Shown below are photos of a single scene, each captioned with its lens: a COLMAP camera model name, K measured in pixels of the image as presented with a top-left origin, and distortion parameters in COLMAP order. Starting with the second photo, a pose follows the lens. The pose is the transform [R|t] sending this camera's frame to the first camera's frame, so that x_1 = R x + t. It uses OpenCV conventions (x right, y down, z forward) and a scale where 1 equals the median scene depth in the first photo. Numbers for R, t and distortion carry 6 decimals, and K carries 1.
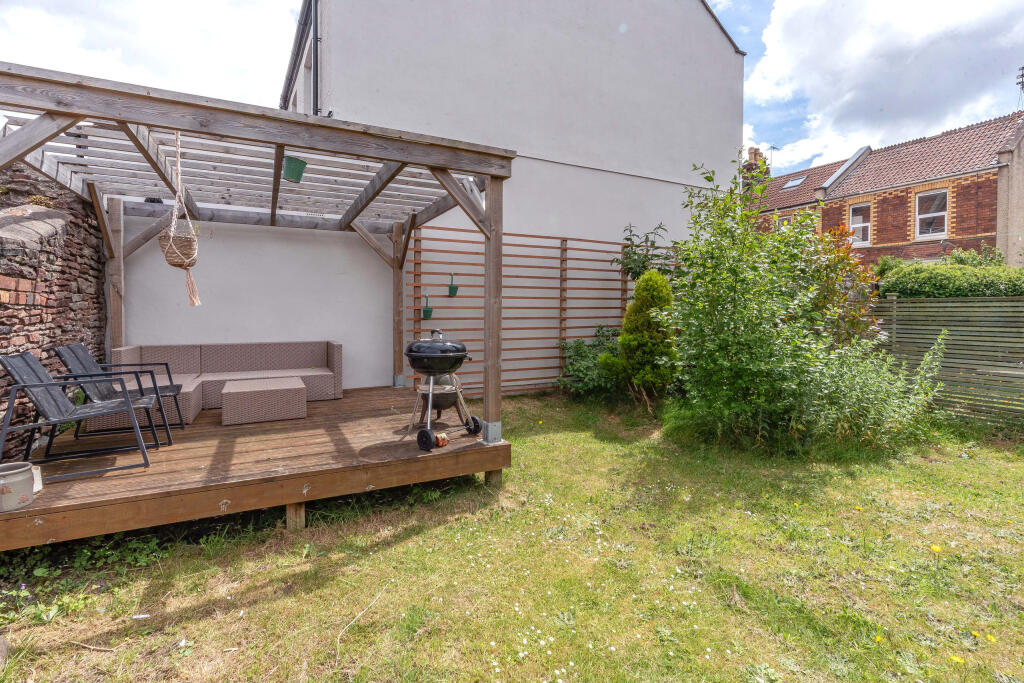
lens RADIAL K [[464.1, 0, 497.5], [0, 464.1, 313.8], [0, 0, 1]] dist [-0.001019, 0.000615]
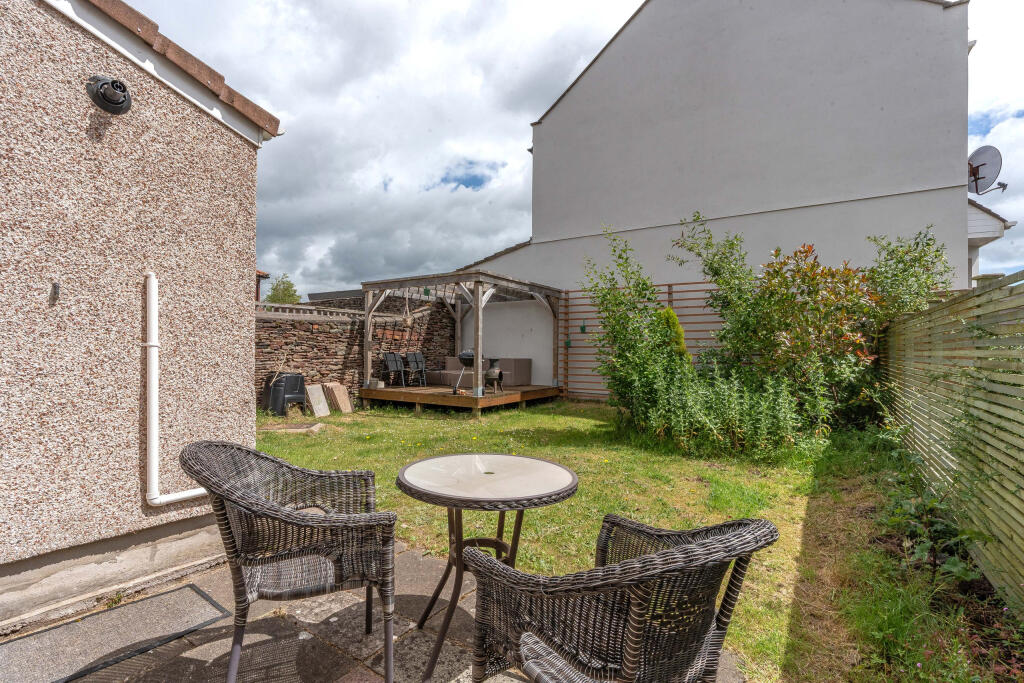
lens RADIAL K [[464.1, 0, 511.4], [0, 464.1, 343.8], [0, 0, 1]] dist [-0.001019, 0.000615]
pose [[0.493534, -0.002778, -0.869722, 1.179696], [-0.010815, 0.999898, -0.009331, 0.017105], [0.869659, 0.014011, 0.493453, 0.007079]]
